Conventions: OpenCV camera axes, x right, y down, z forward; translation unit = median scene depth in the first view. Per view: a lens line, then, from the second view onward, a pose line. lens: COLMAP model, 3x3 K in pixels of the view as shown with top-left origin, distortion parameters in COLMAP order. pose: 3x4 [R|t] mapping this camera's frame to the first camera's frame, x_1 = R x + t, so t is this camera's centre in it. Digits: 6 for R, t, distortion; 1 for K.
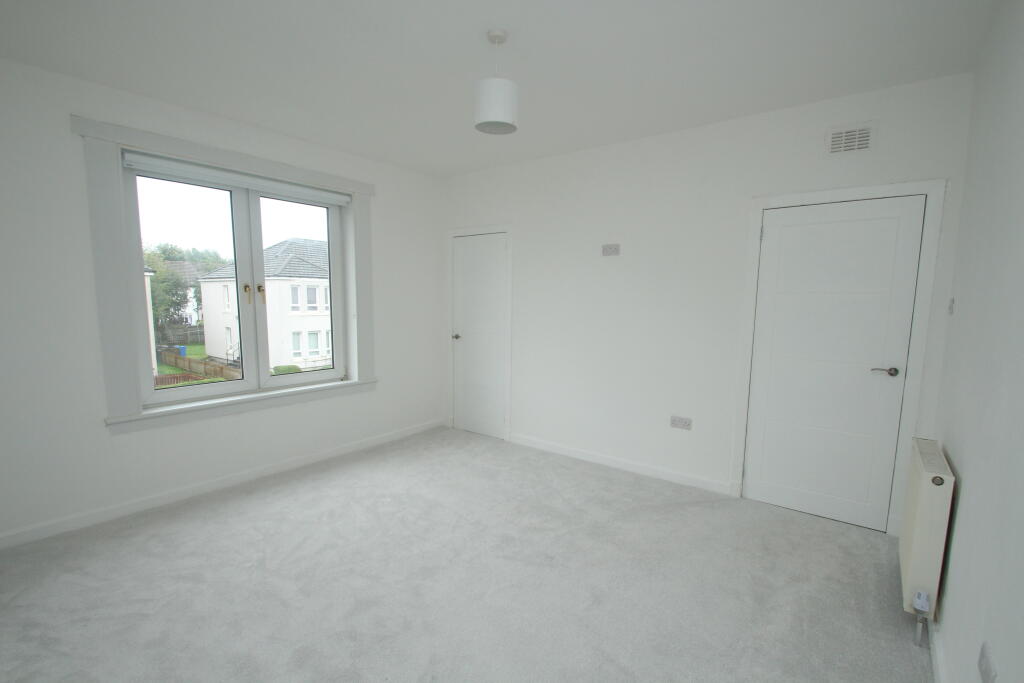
lens RADIAL K [[470.4, 0, 512.0], [0, 470.4, 341.5], [0, 0, 1]] dist [0.000330, 0.000059]
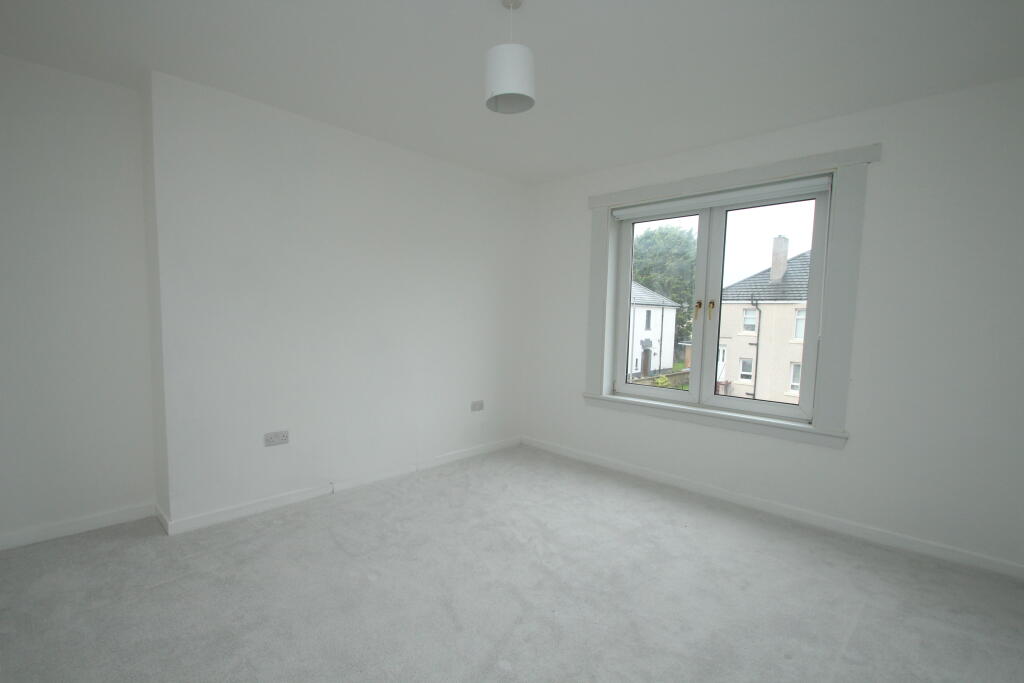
lens RADIAL K [[471.9, 0, 511.3], [0, 471.9, 352.8], [0, 0, 1]] dist [0.000638, 0.000121]
pose [[-0.092204, 0.070321, -0.993254, 0.506021], [-0.107065, 0.991020, 0.080102, -0.046709], [0.989967, 0.113728, -0.083847, 0.678695]]
